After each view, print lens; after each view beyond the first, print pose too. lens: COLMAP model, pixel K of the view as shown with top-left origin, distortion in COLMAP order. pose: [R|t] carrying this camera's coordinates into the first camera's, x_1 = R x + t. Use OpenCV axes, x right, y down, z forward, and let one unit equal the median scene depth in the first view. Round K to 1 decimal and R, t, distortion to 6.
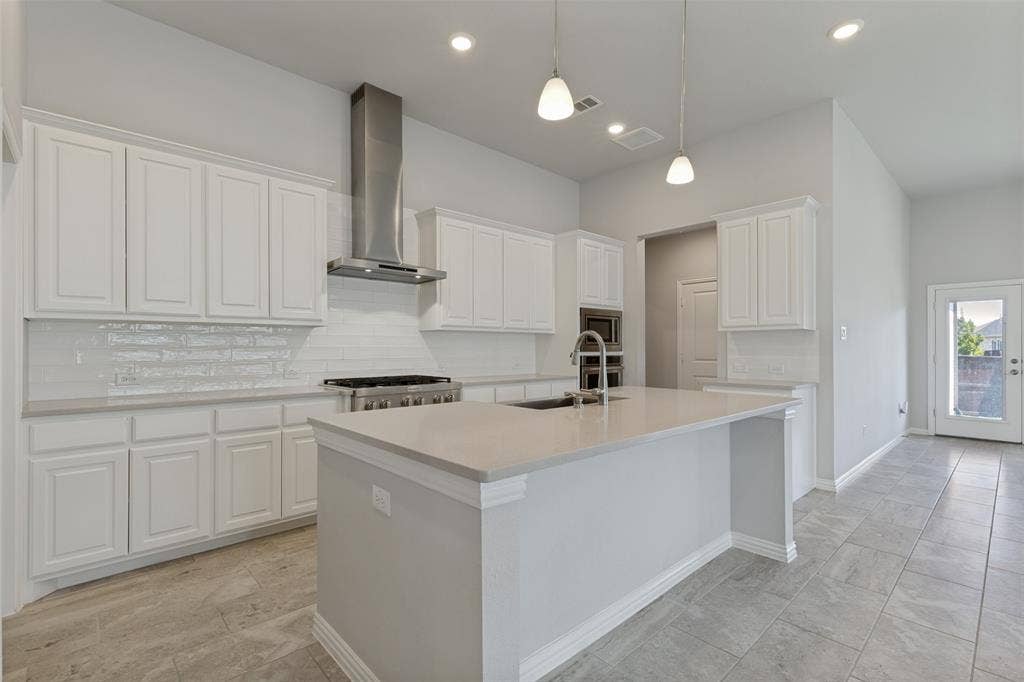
lens RADIAL K [[466.0, 0, 497.8], [0, 466.0, 354.1], [0, 0, 1]] dist [0.007520, -0.000426]
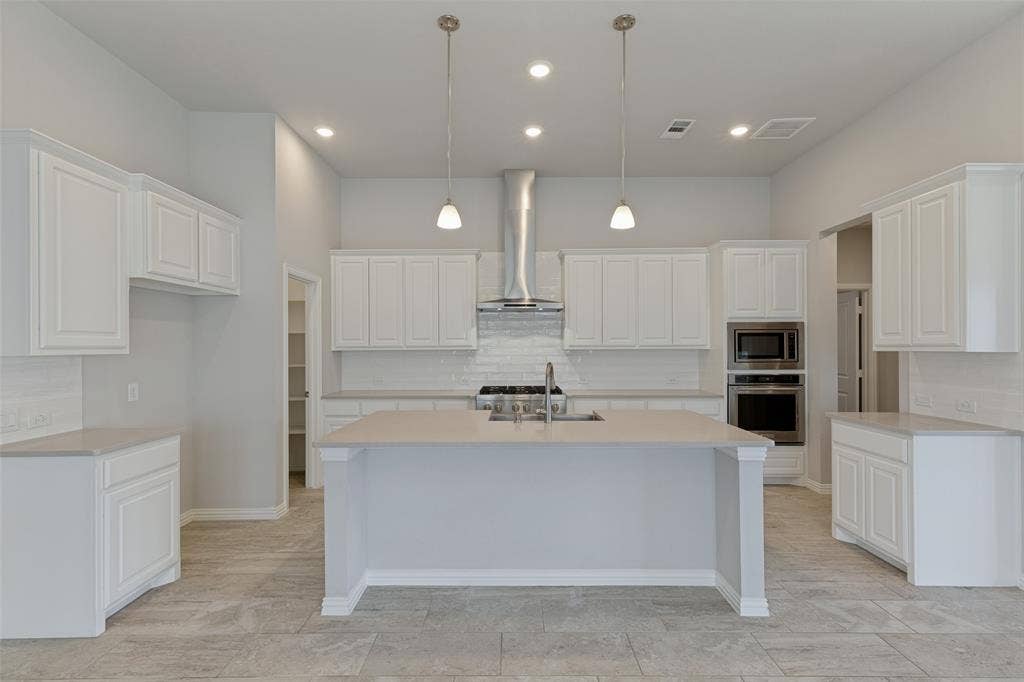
lens RADIAL K [[466.0, 0, 497.8], [0, 466.0, 354.1], [0, 0, 1]] dist [0.007520, -0.000426]
pose [[0.729583, 0.006956, -0.683857, 0.609094], [-0.003594, 0.999973, 0.006337, -0.051257], [0.683883, -0.002166, 0.729589, -0.002670]]
